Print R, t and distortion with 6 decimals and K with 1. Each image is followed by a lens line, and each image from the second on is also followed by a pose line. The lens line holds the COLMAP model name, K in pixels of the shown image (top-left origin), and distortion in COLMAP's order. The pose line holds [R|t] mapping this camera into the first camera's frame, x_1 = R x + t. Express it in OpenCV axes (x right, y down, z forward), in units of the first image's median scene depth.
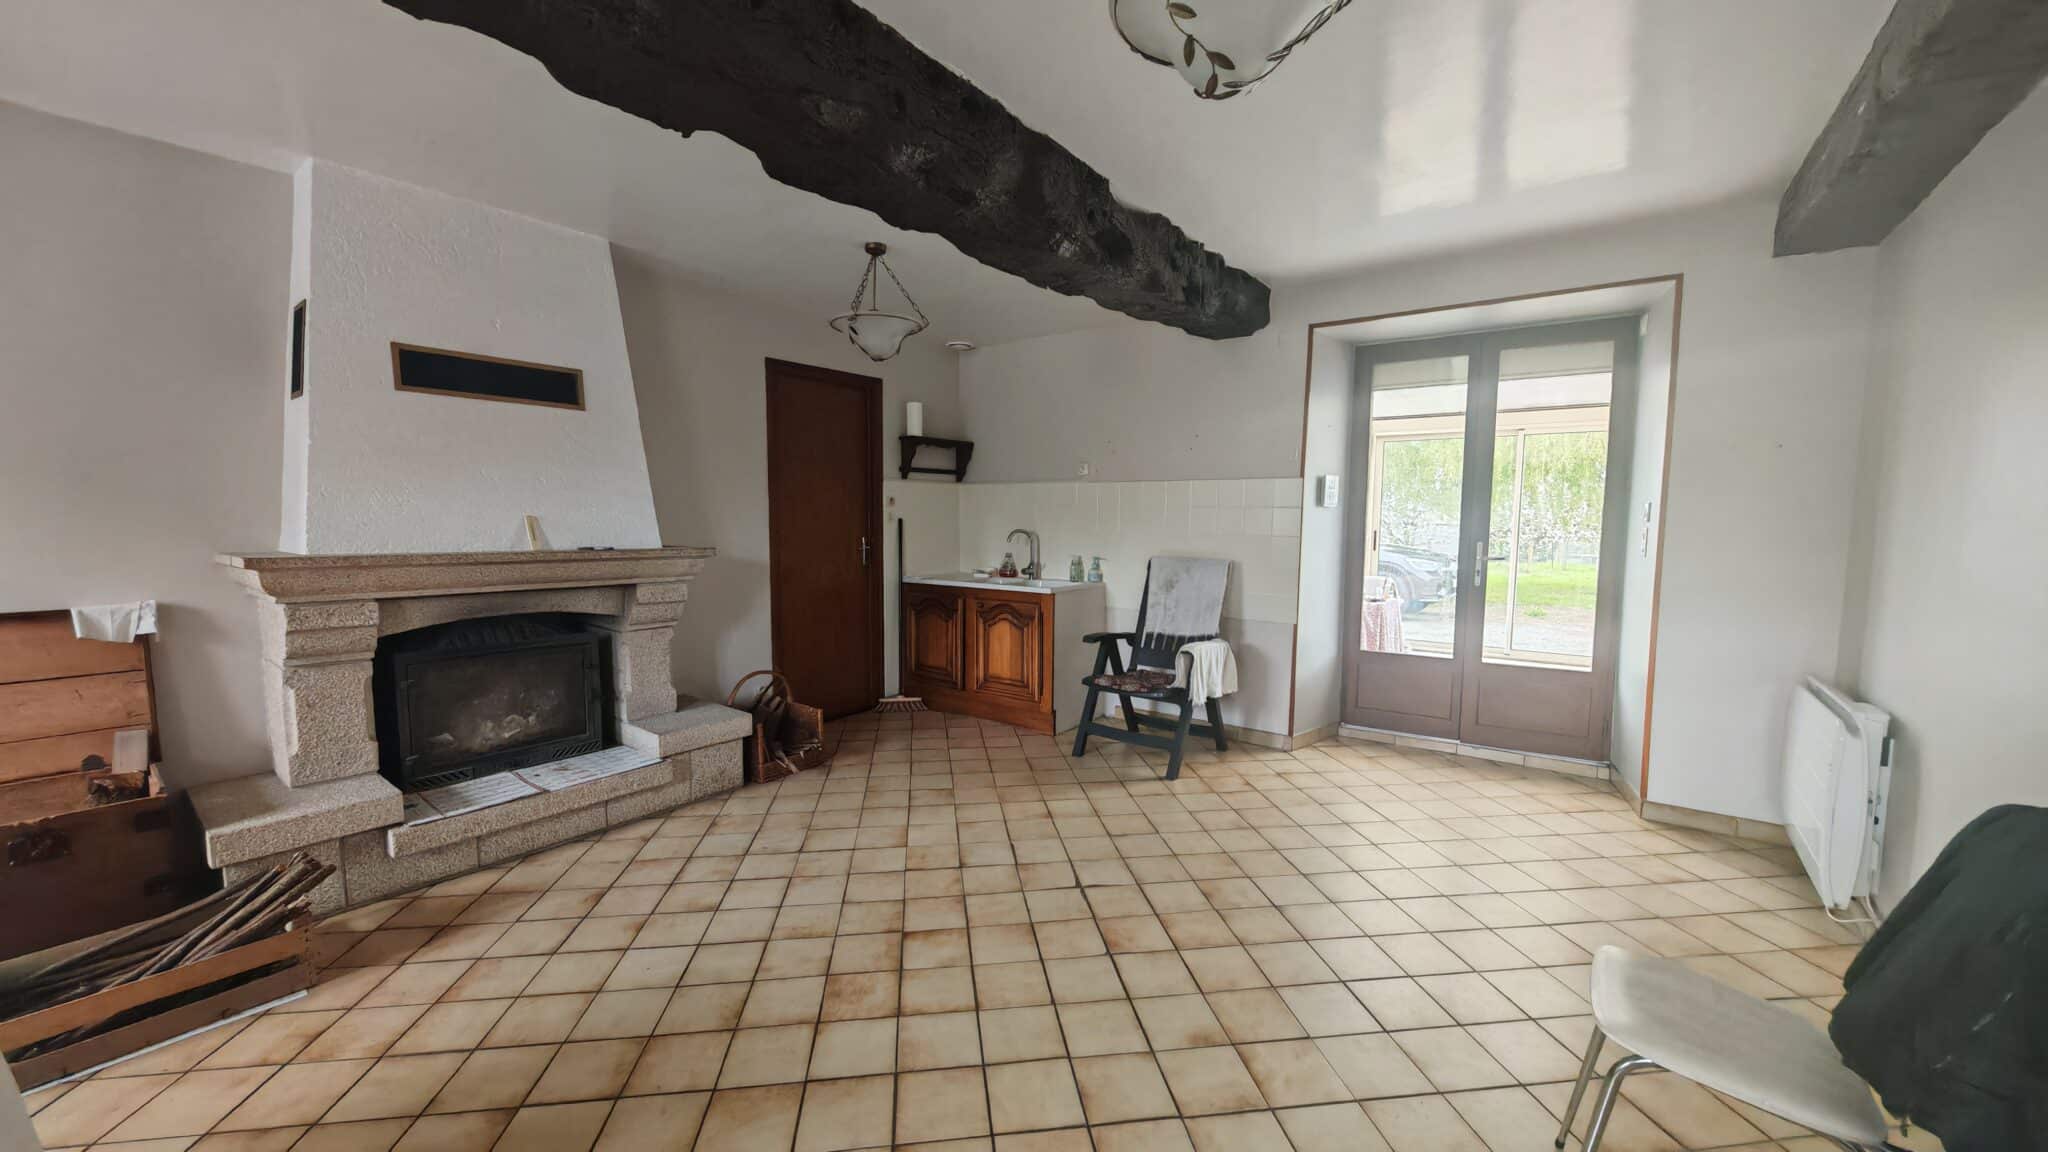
lens RADIAL K [[765.9, 0, 1022.4], [0, 765.9, 588.1], [0, 0, 1]] dist [-0.001229, 0.000243]
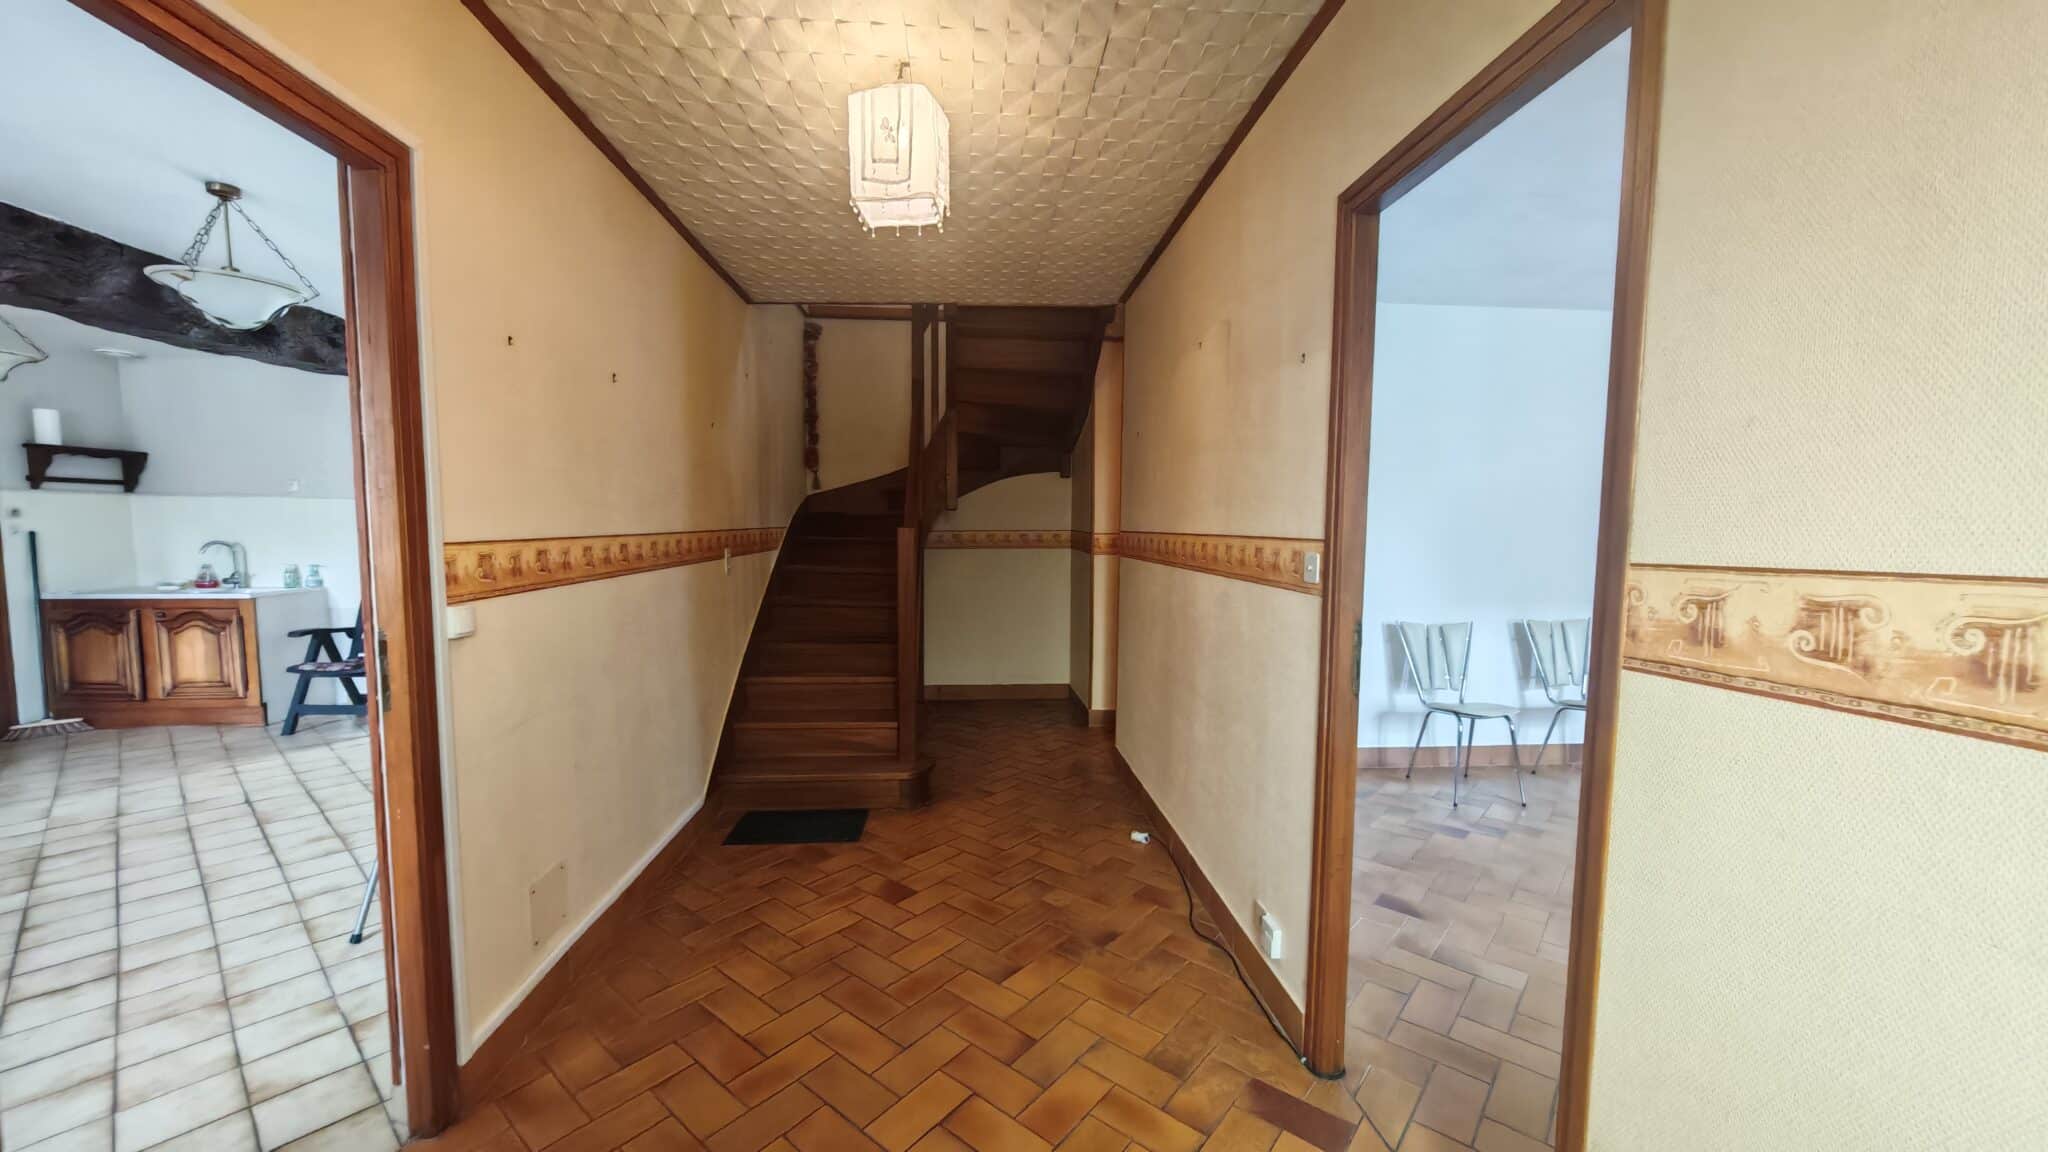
lens RADIAL K [[765.9, 0, 1022.4], [0, 765.9, 588.1], [0, 0, 1]] dist [-0.001229, 0.000243]
pose [[0.741870, -0.052711, 0.668468, 0.118097], [0.060448, 0.998104, 0.011617, 0.044341], [-0.667813, 0.031789, 0.743650, -0.537556]]
